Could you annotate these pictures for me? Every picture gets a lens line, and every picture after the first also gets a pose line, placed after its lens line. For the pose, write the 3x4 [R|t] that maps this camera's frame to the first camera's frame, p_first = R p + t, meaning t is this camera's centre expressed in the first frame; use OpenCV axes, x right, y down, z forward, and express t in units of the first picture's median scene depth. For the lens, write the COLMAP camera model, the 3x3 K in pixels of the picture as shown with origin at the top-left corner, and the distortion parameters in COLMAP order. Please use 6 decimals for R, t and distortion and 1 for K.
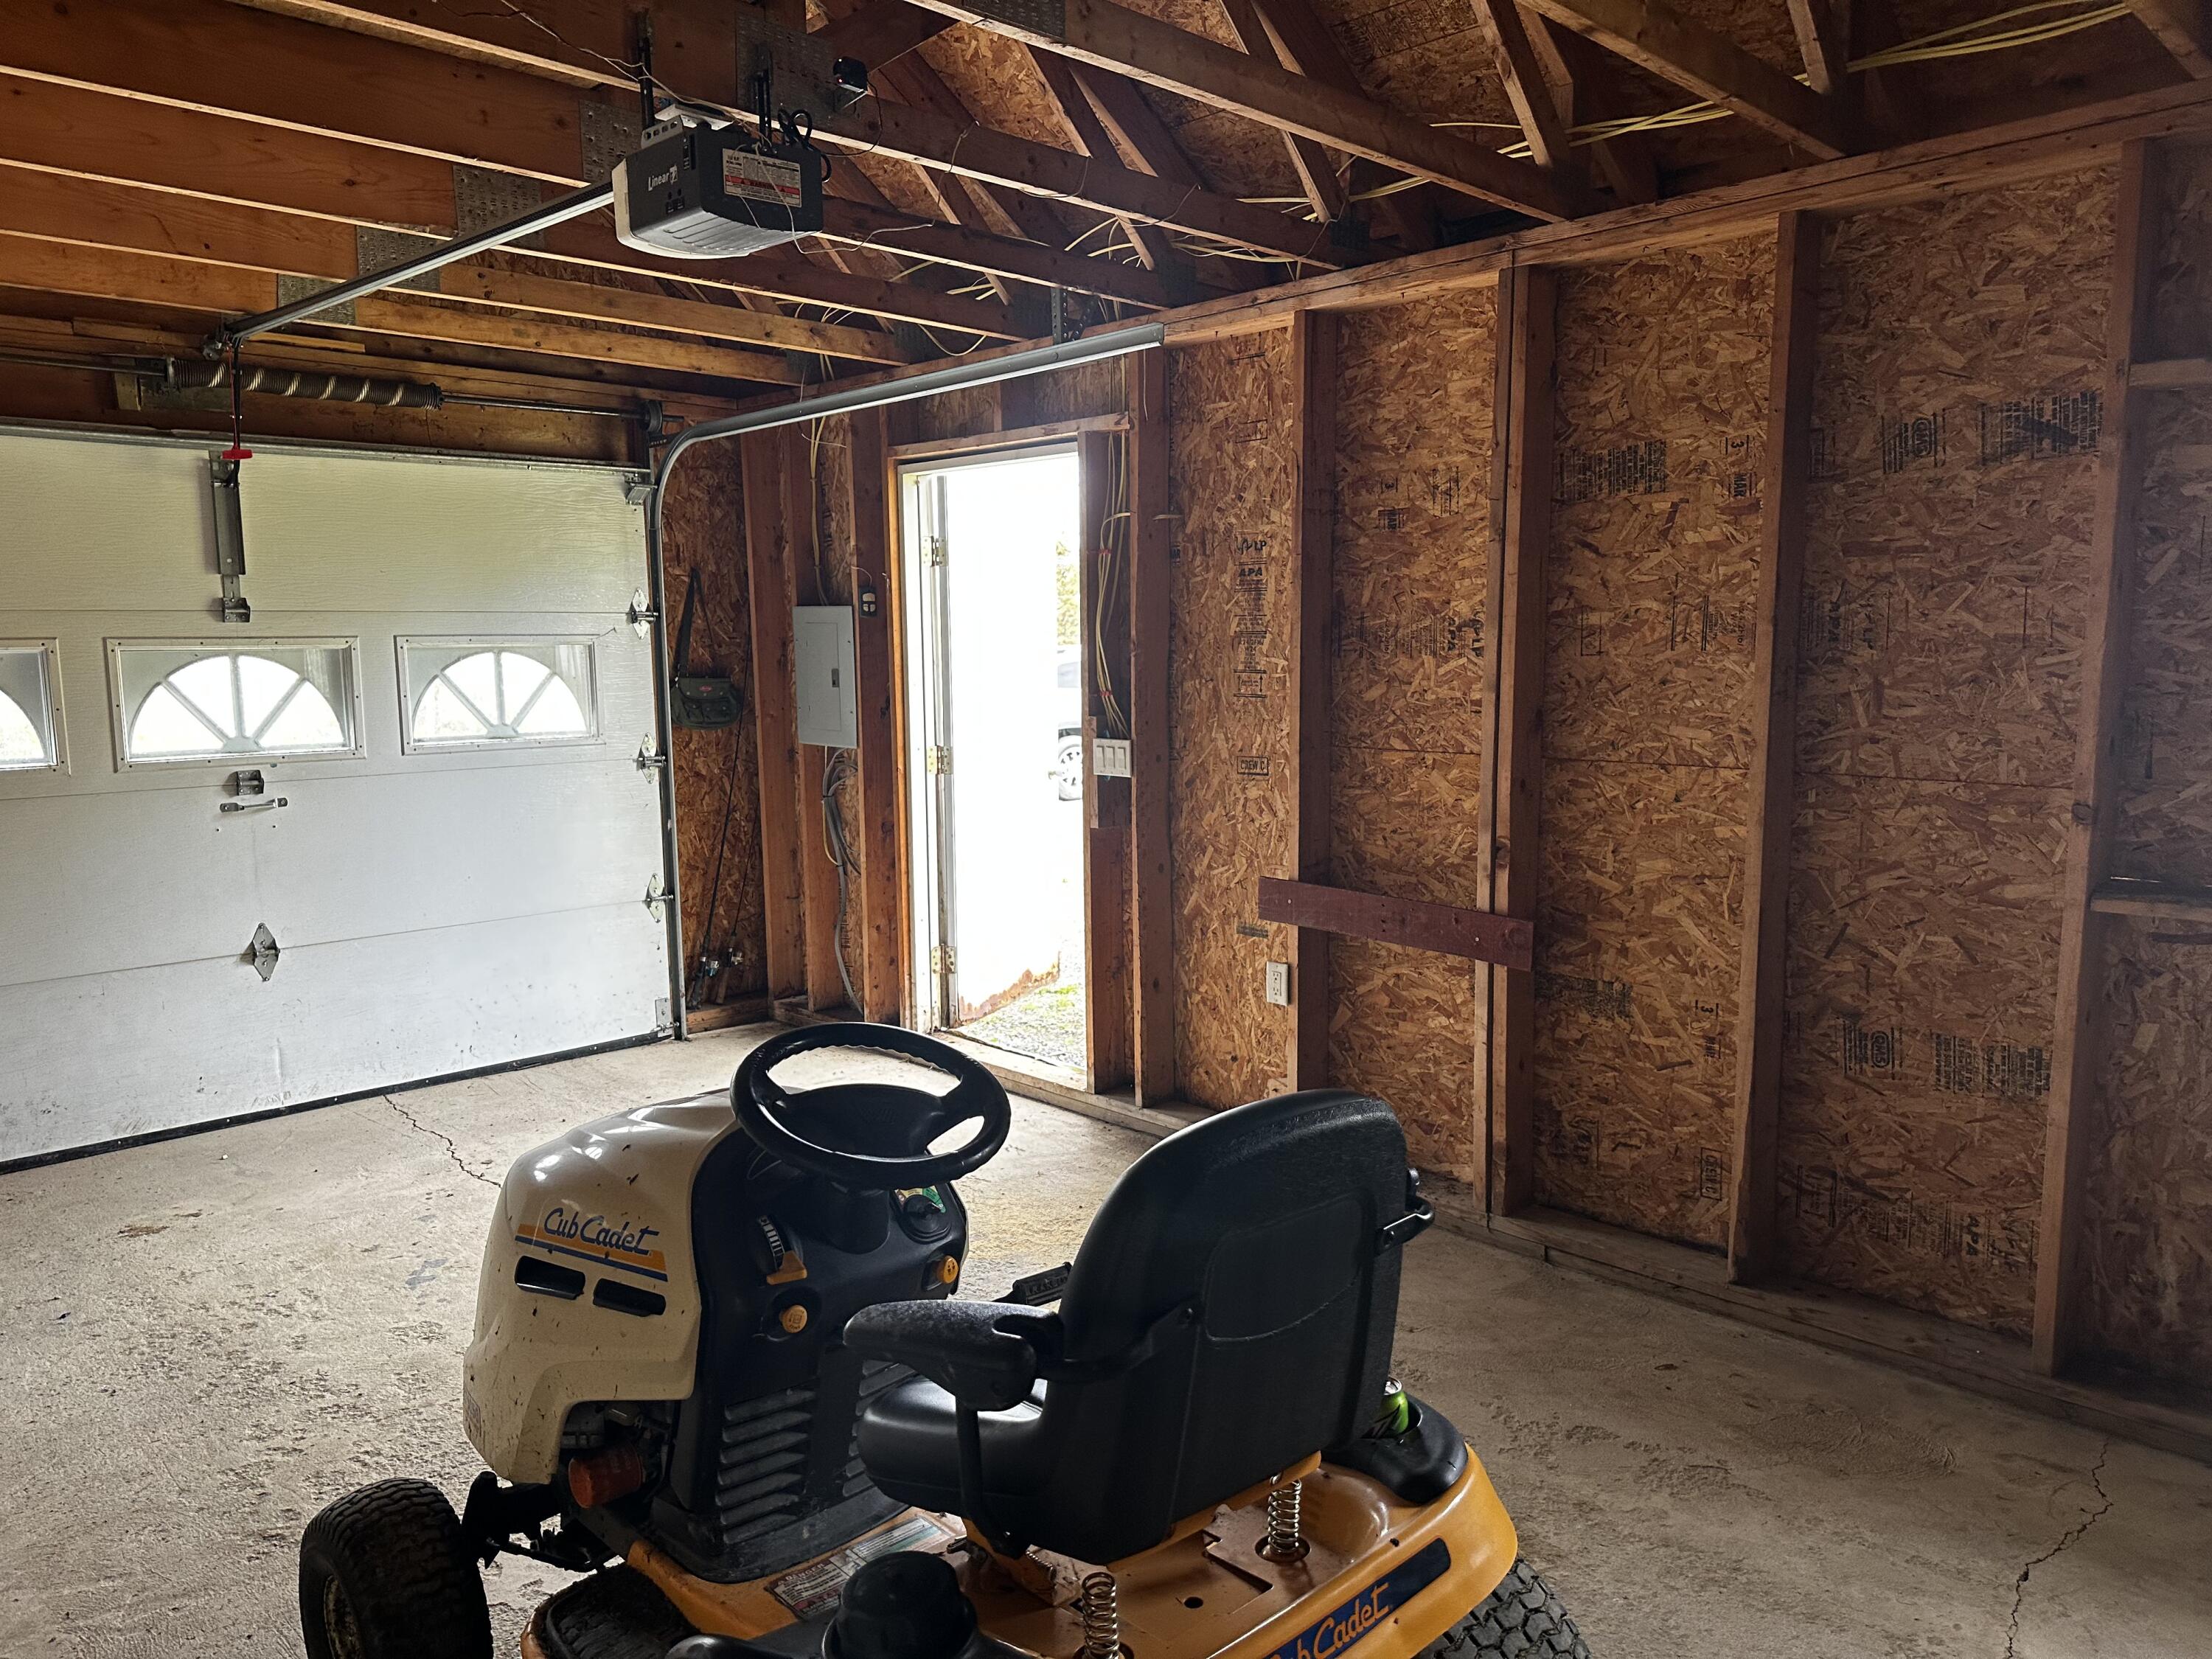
lens RADIAL K [[1552.0, 0, 1108.1], [0, 1552.0, 846.2], [0, 0, 1]] dist [0.066495, -0.079316]
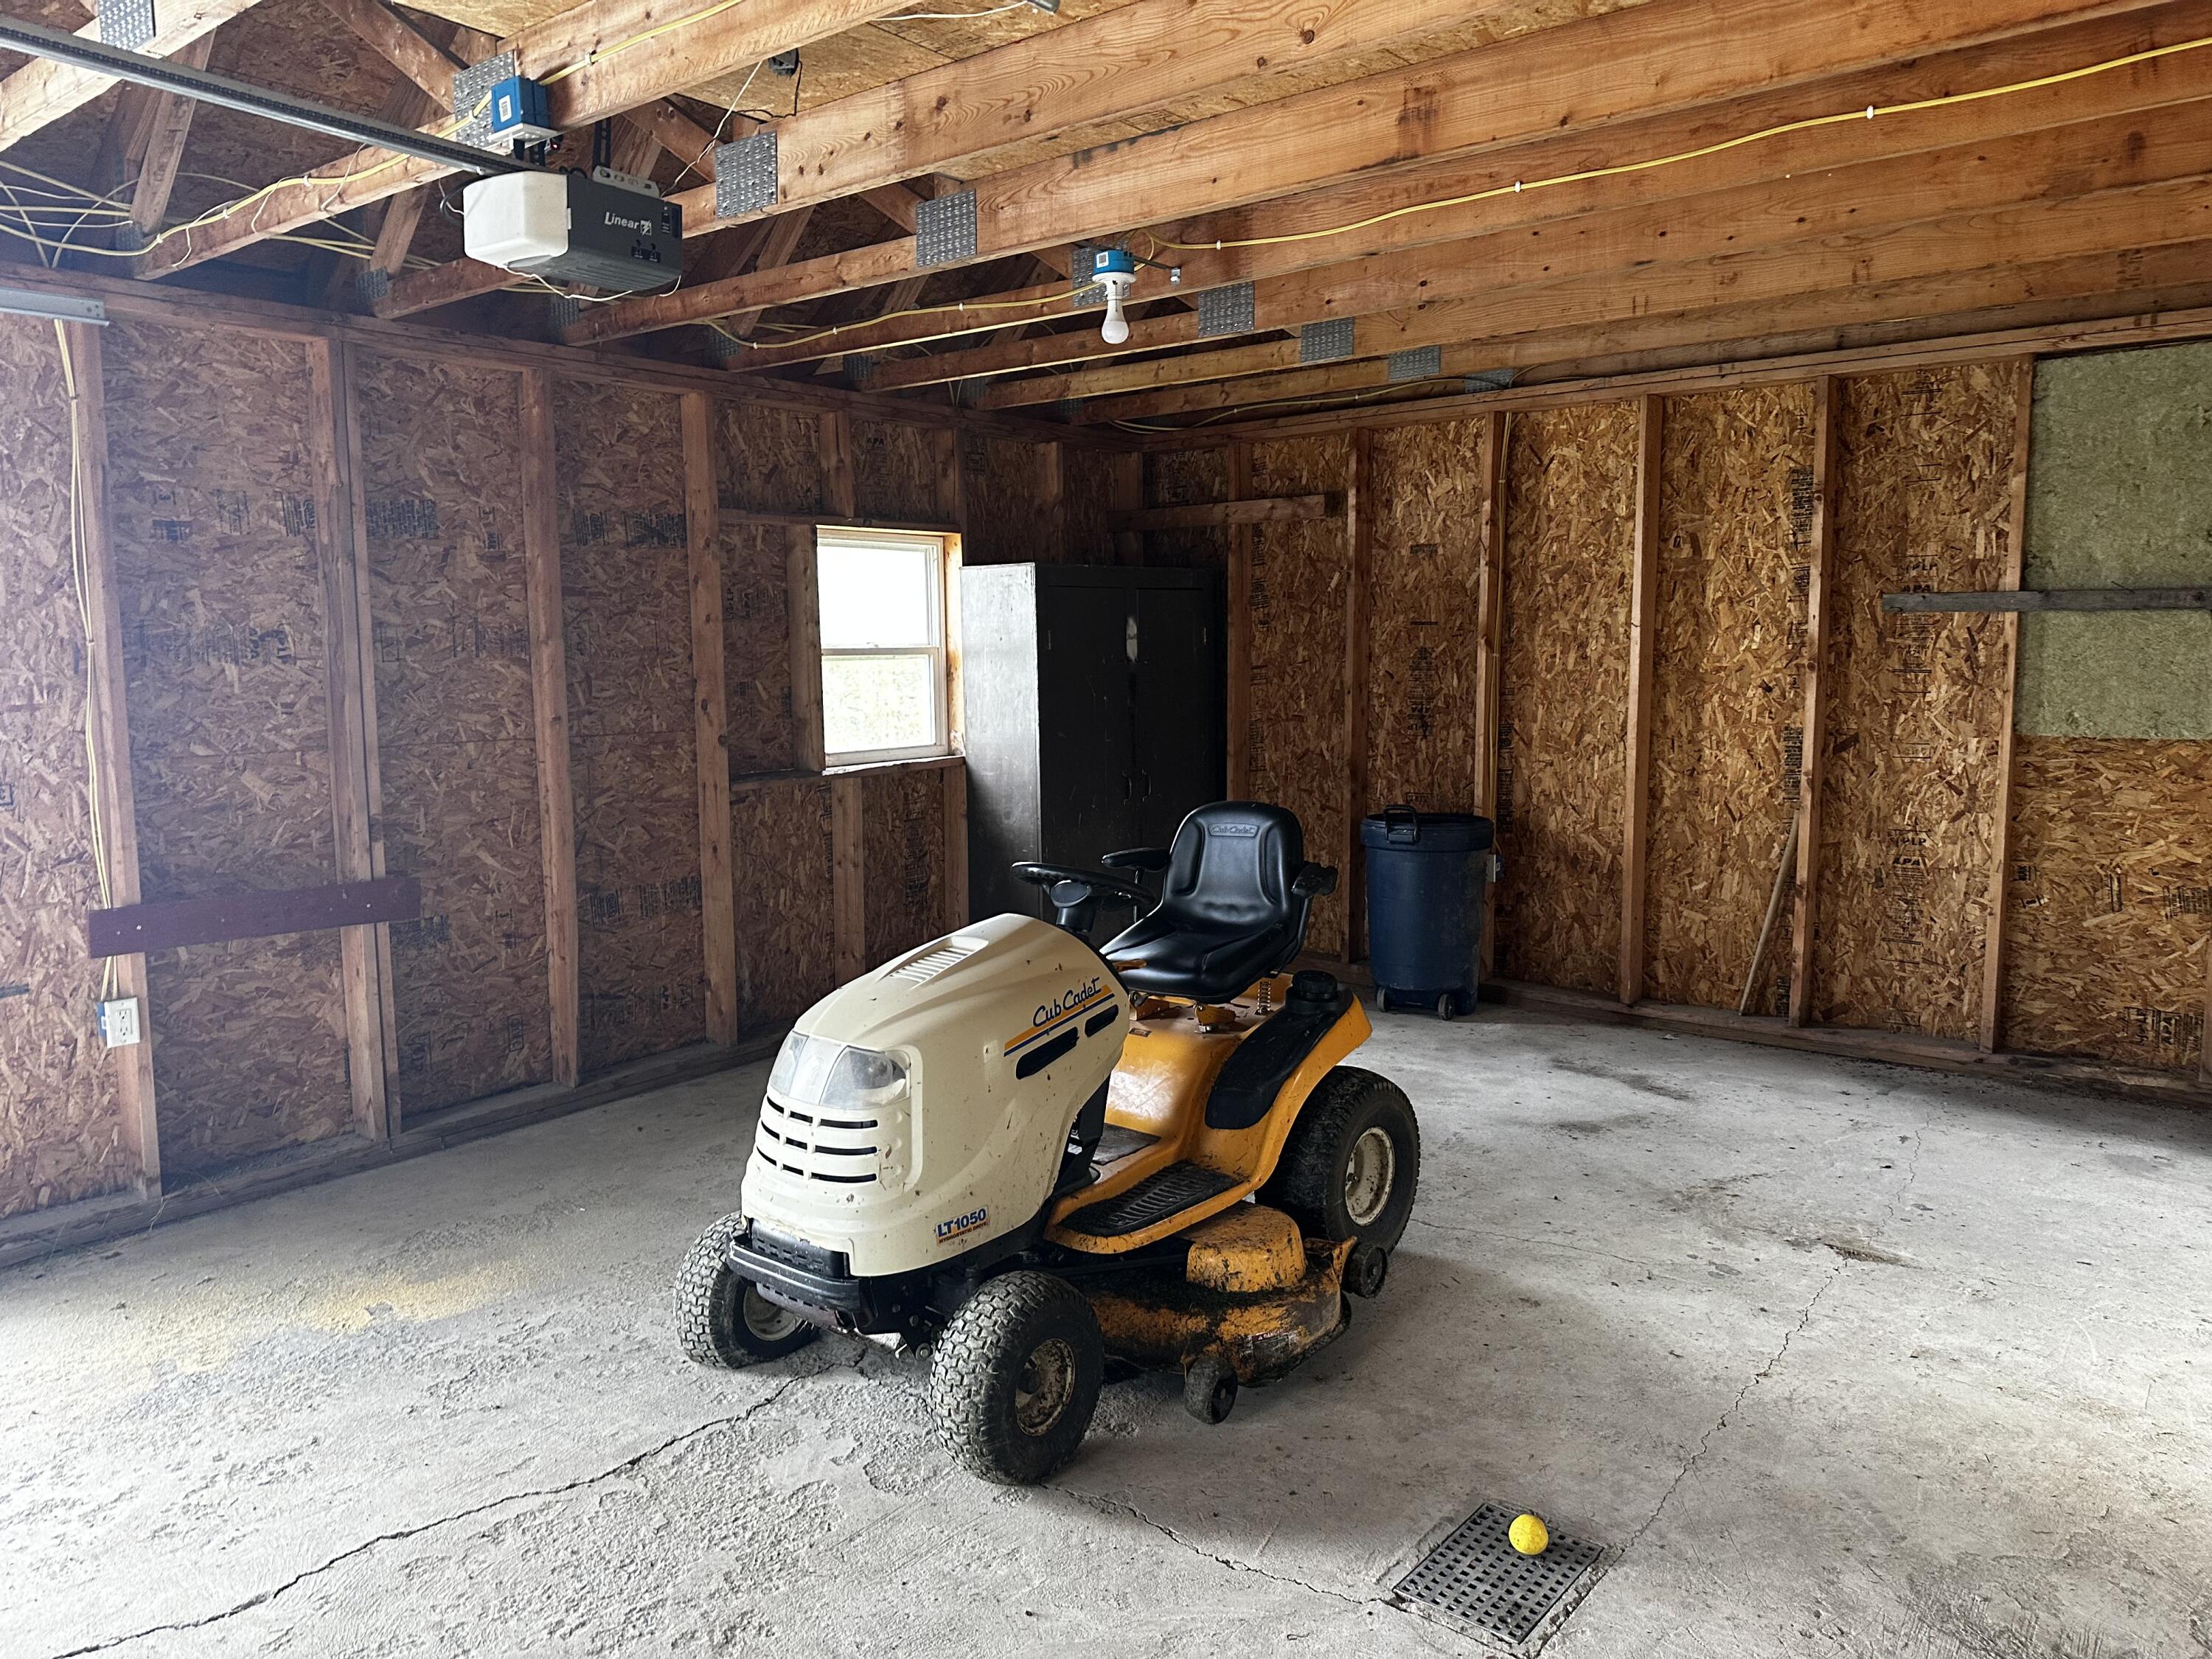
lens RADIAL K [[1552.0, 0, 1111.7], [0, 1552.0, 822.5], [0, 0, 1]] dist [0.066495, -0.079316]
pose [[-0.118897, -0.104250, 0.987419, -1.027665], [0.142449, 0.982394, 0.120872, -0.066348], [-0.982635, 0.155028, -0.101953, 0.592141]]
